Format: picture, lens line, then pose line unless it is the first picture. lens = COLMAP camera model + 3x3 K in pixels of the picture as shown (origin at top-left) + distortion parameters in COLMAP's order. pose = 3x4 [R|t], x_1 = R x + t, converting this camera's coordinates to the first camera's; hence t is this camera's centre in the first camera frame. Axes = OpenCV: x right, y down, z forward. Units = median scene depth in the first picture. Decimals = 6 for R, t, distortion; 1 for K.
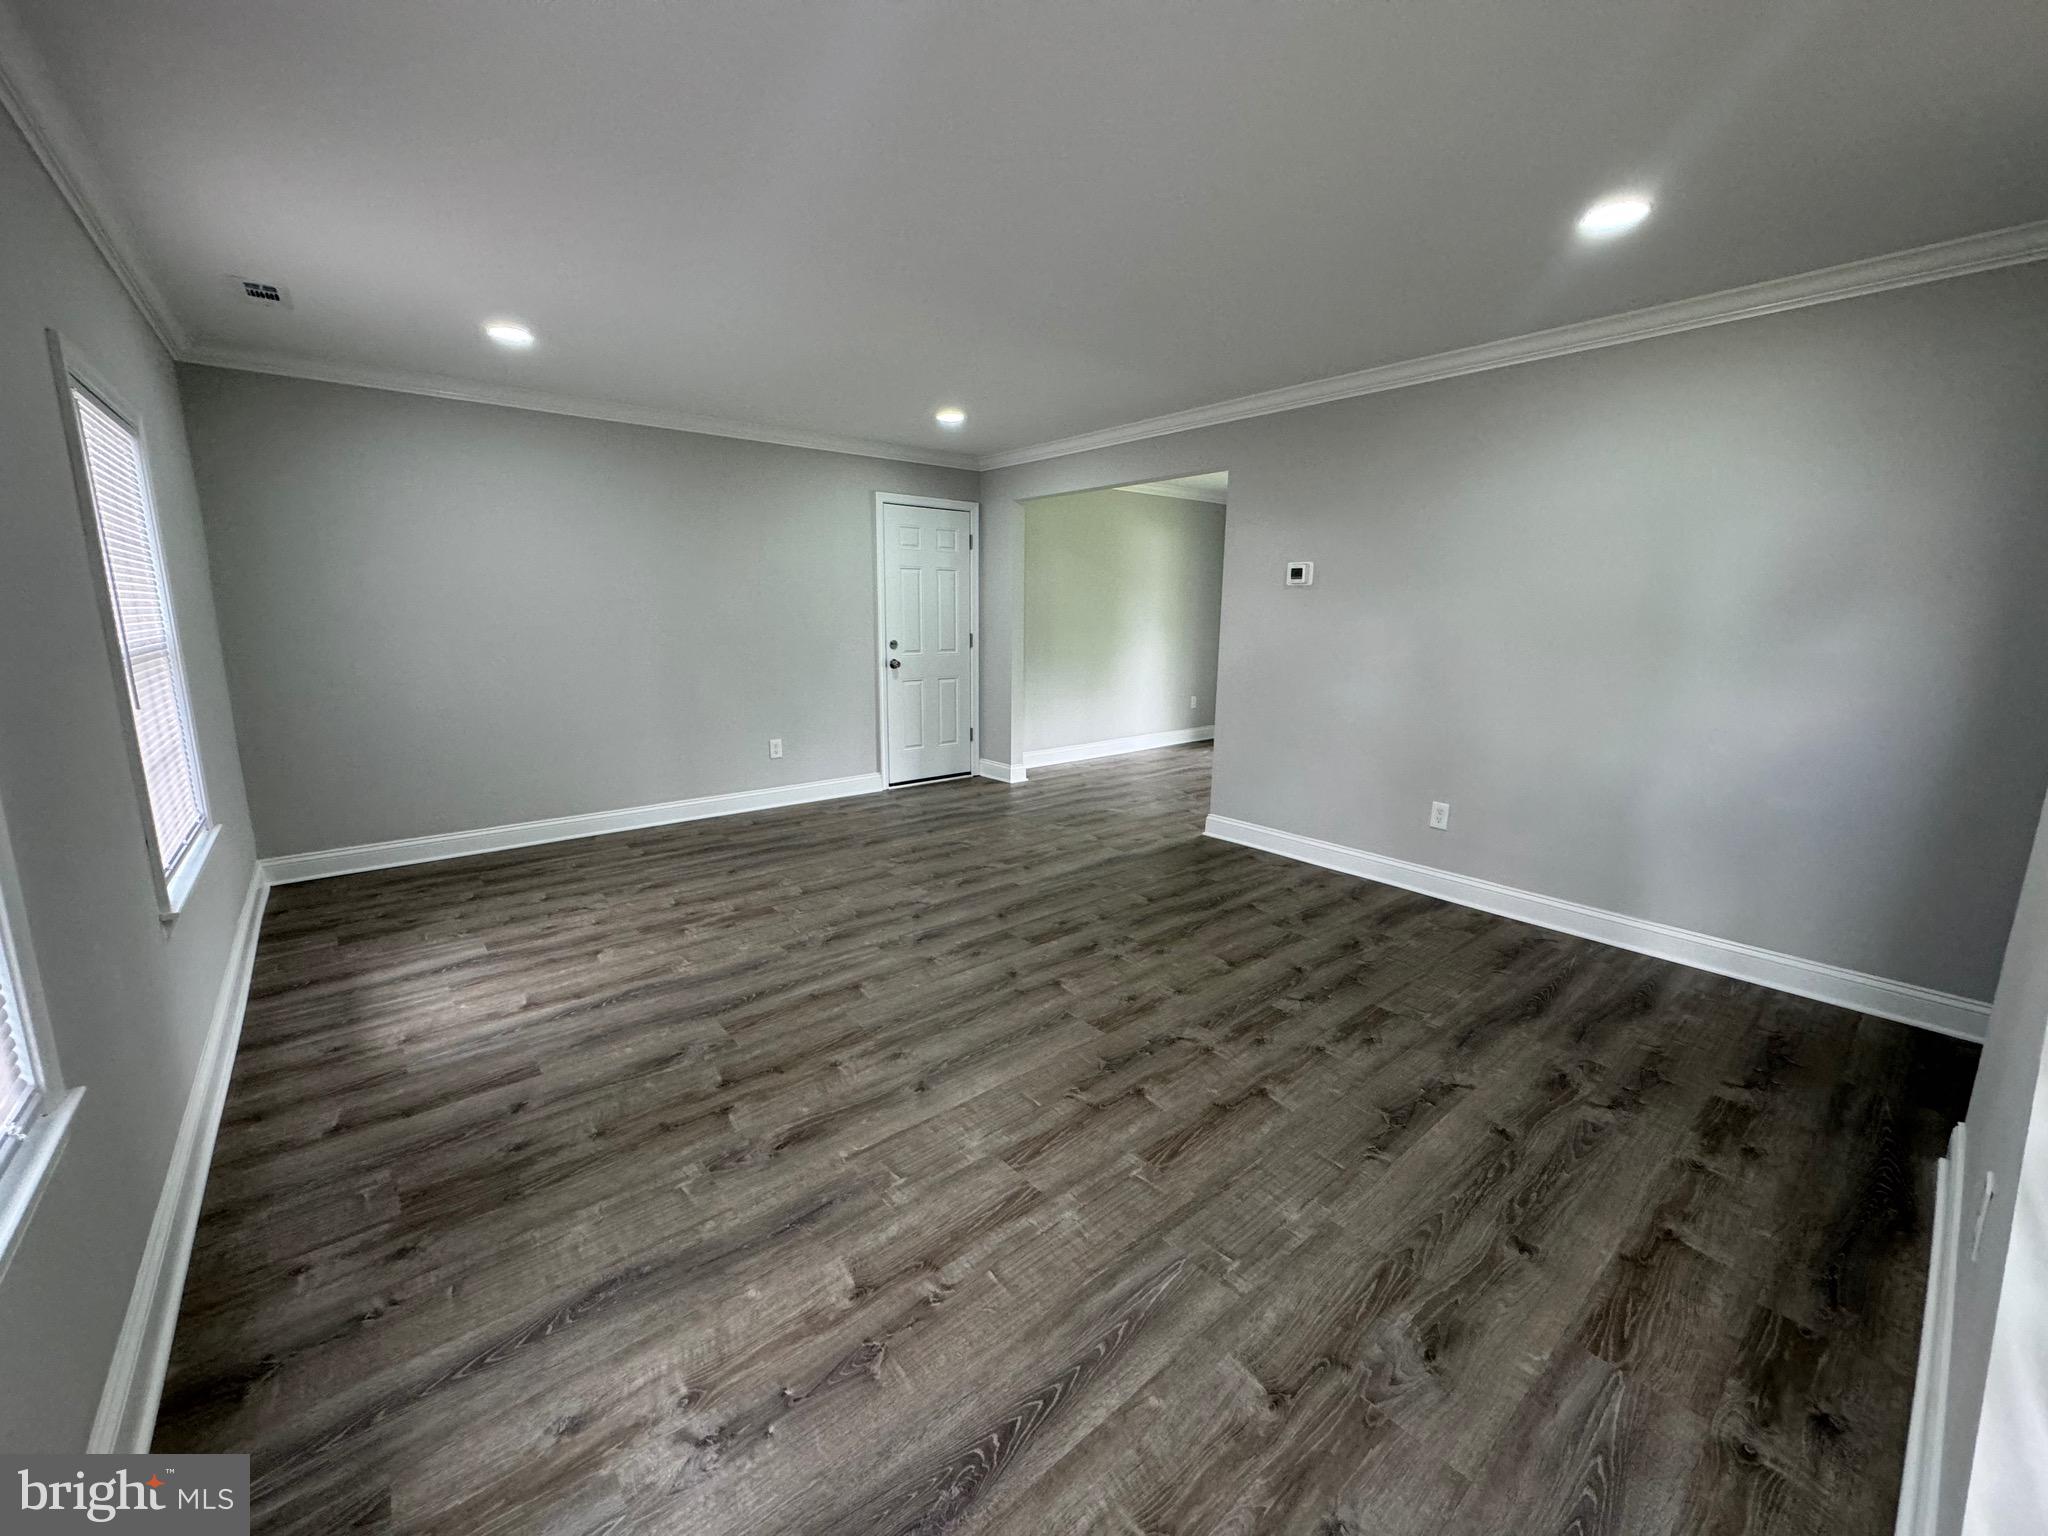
lens RADIAL K [[823.9, 0, 1024.1], [0, 823.9, 767.4], [0, 0, 1]] dist [-0.003451, 0.000504]
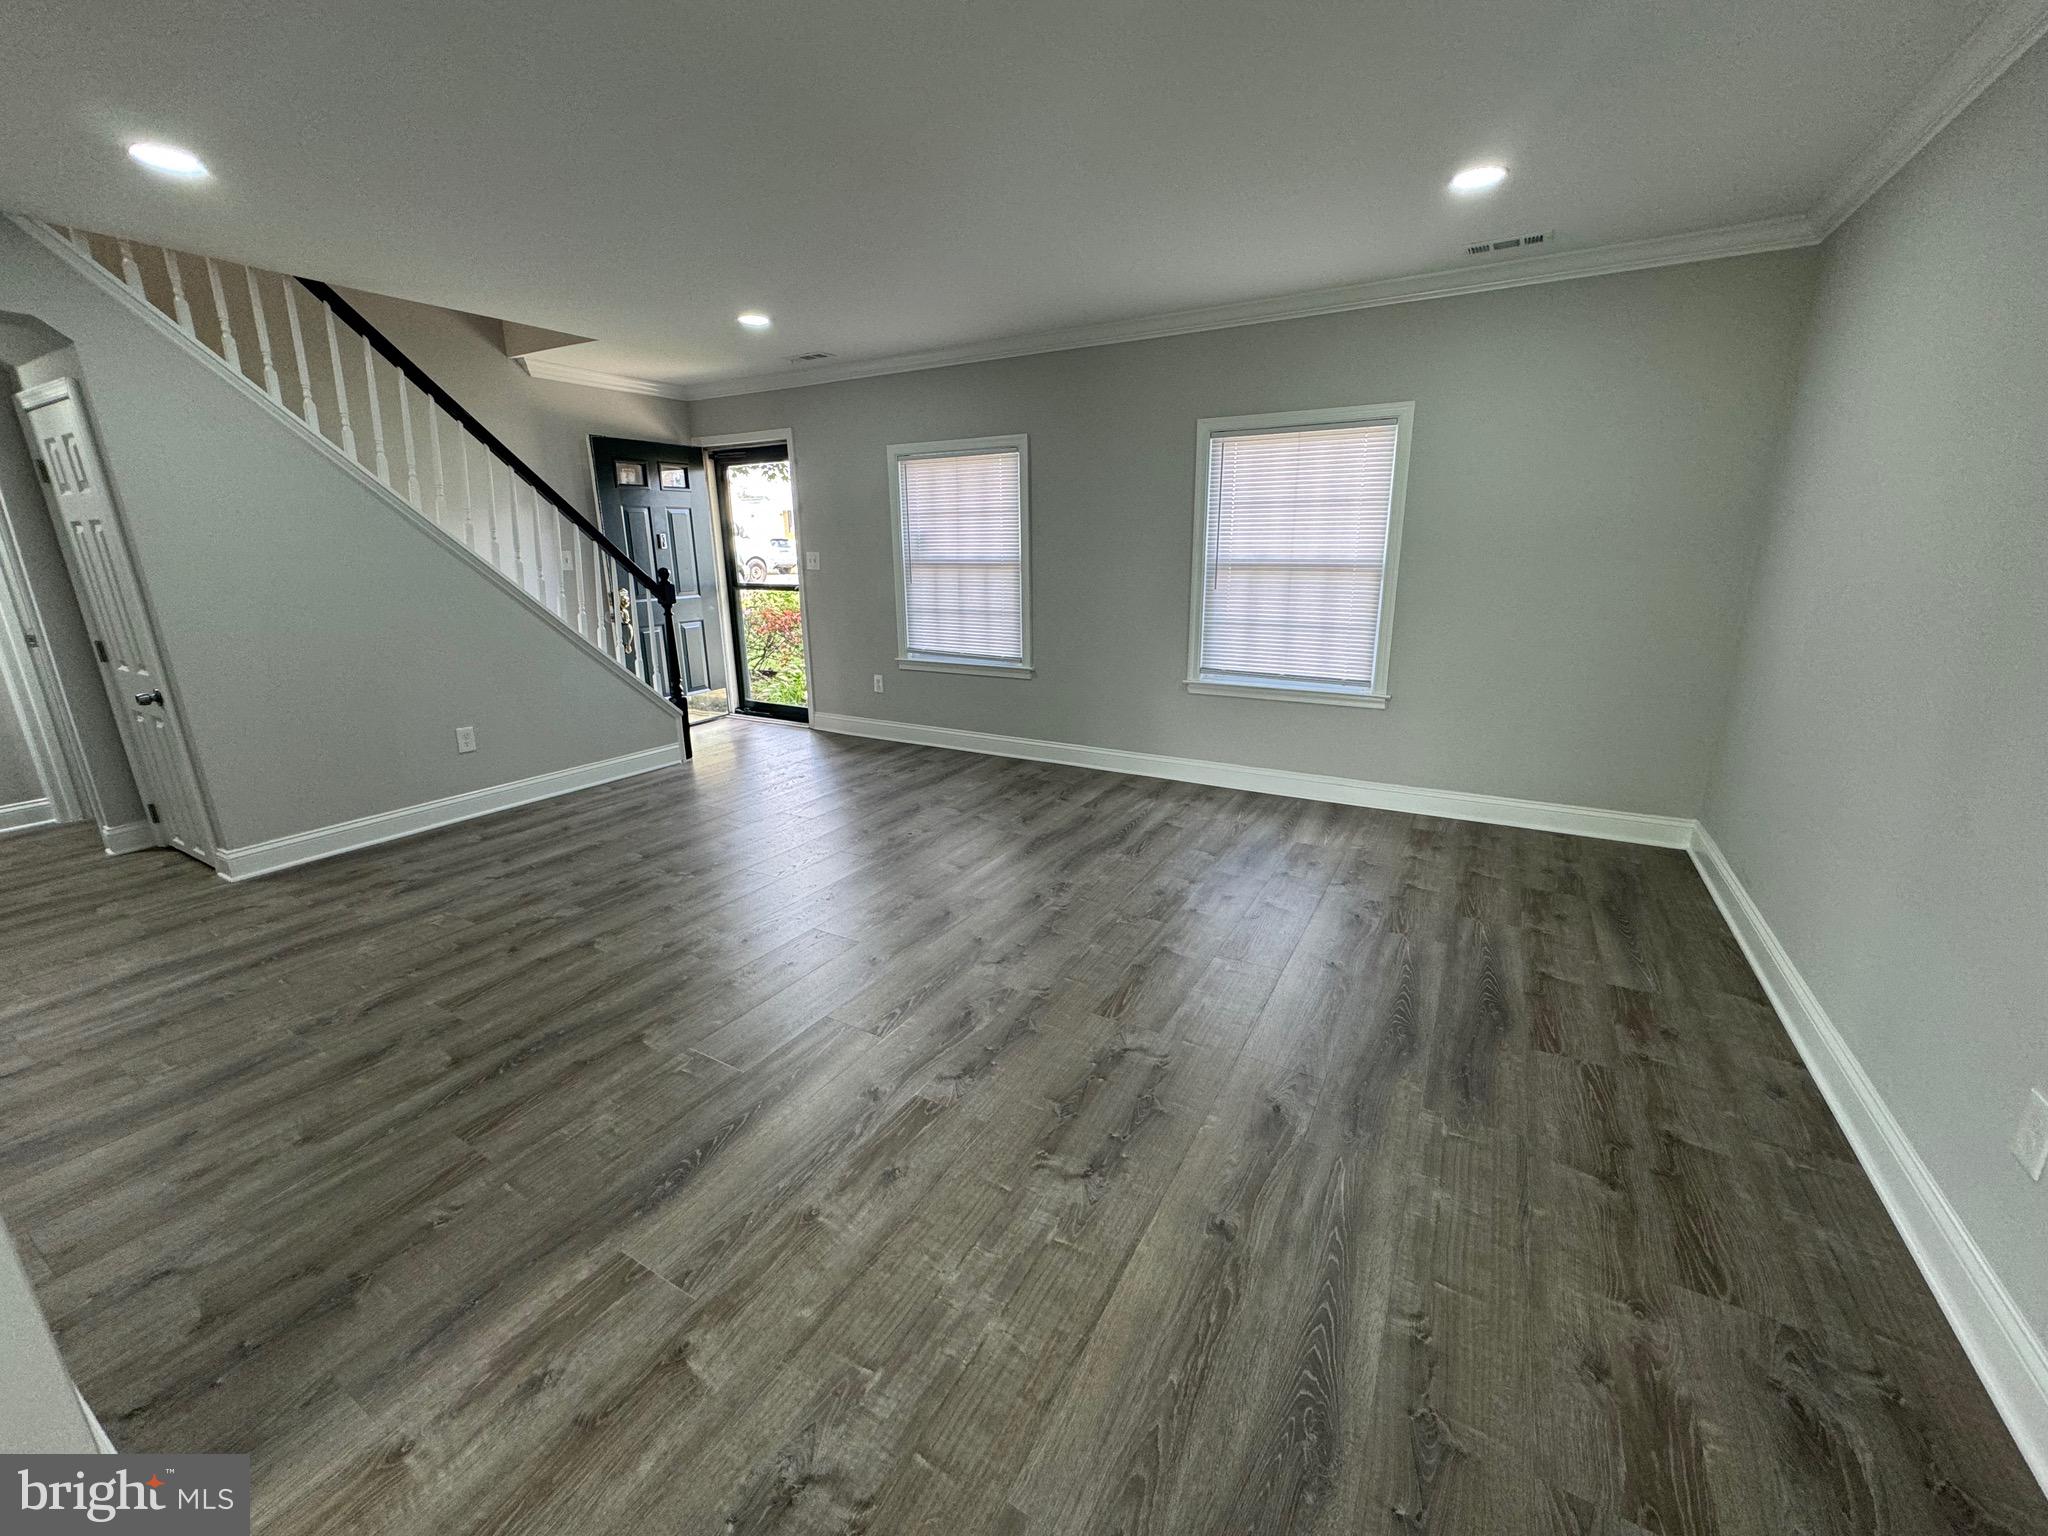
lens RADIAL K [[823.9, 0, 1022.9], [0, 823.9, 767.2], [0, 0, 1]] dist [-0.003451, 0.000504]
pose [[-0.940201, 0.093483, -0.327540, 0.084290], [-0.061311, 0.899449, 0.432704, -0.366225], [0.335056, 0.426910, -0.839932, 1.886838]]
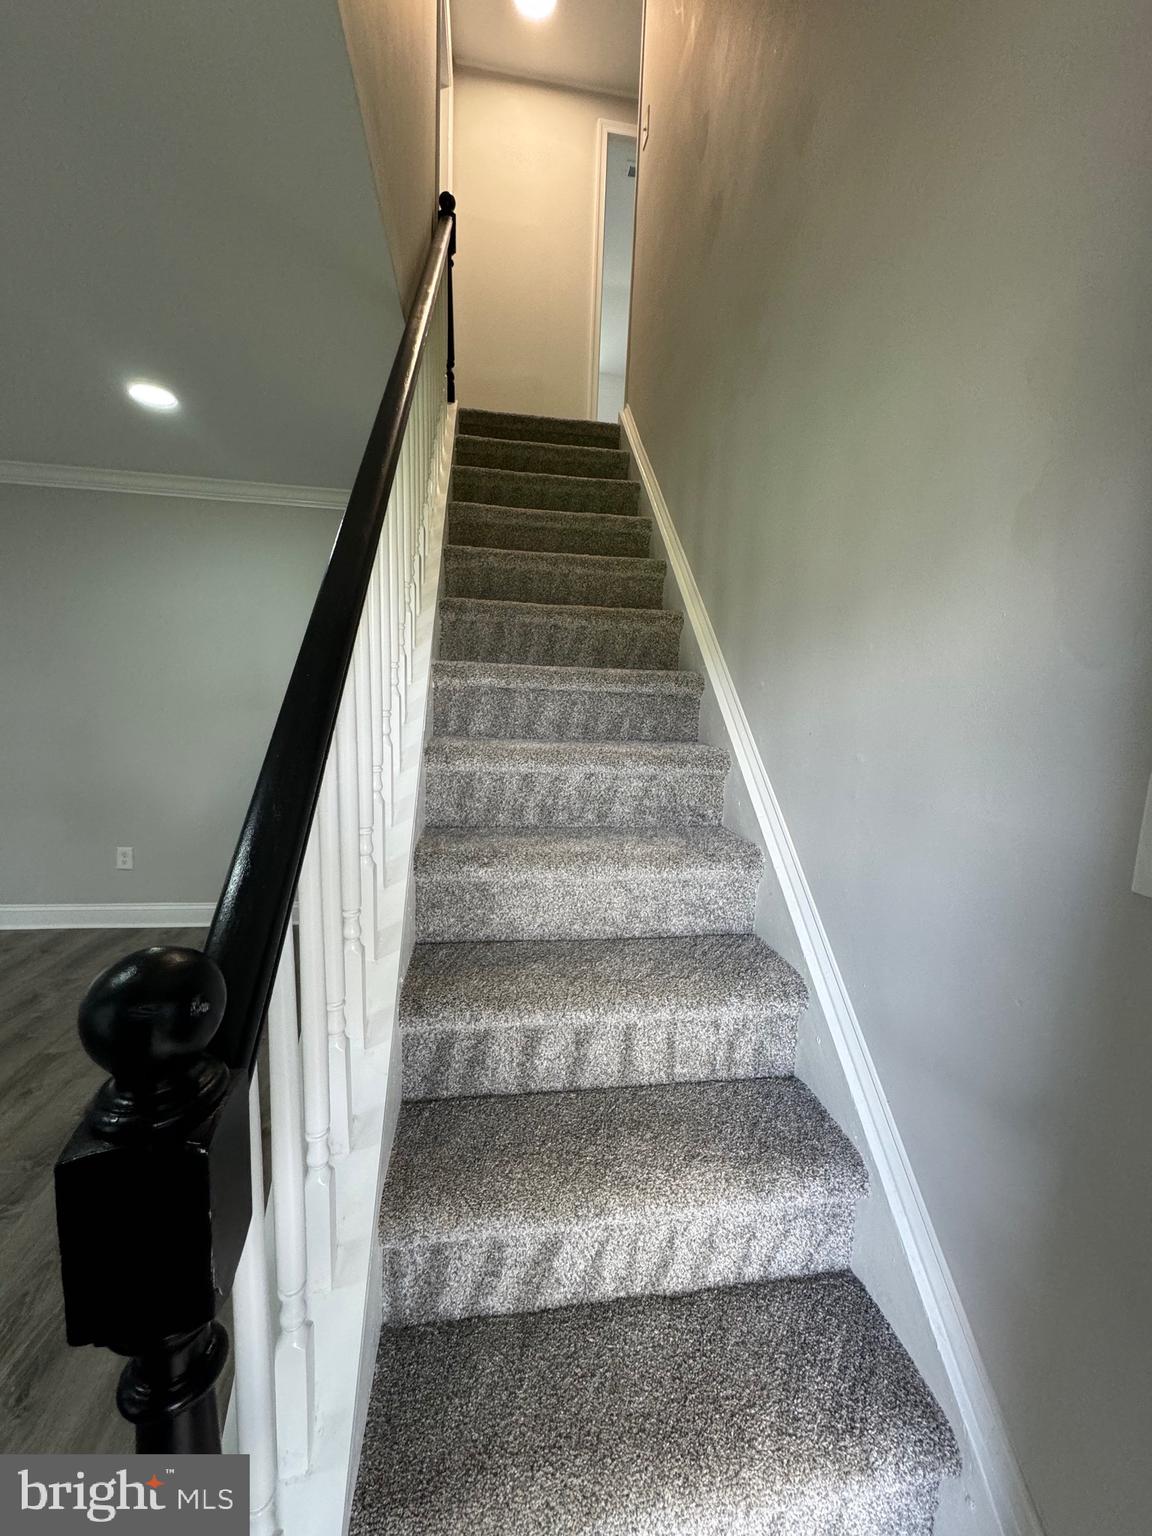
lens RADIAL K [[617.9, 0, 576.9], [0, 617.9, 767.8], [0, 0, 1]] dist [-0.003451, 0.000504]
pose [[0.522436, -0.087920, 0.848133, 0.133335], [0.139567, 0.990072, 0.016663, 0.007548], [-0.841179, 0.109666, 0.529521, -0.035861]]
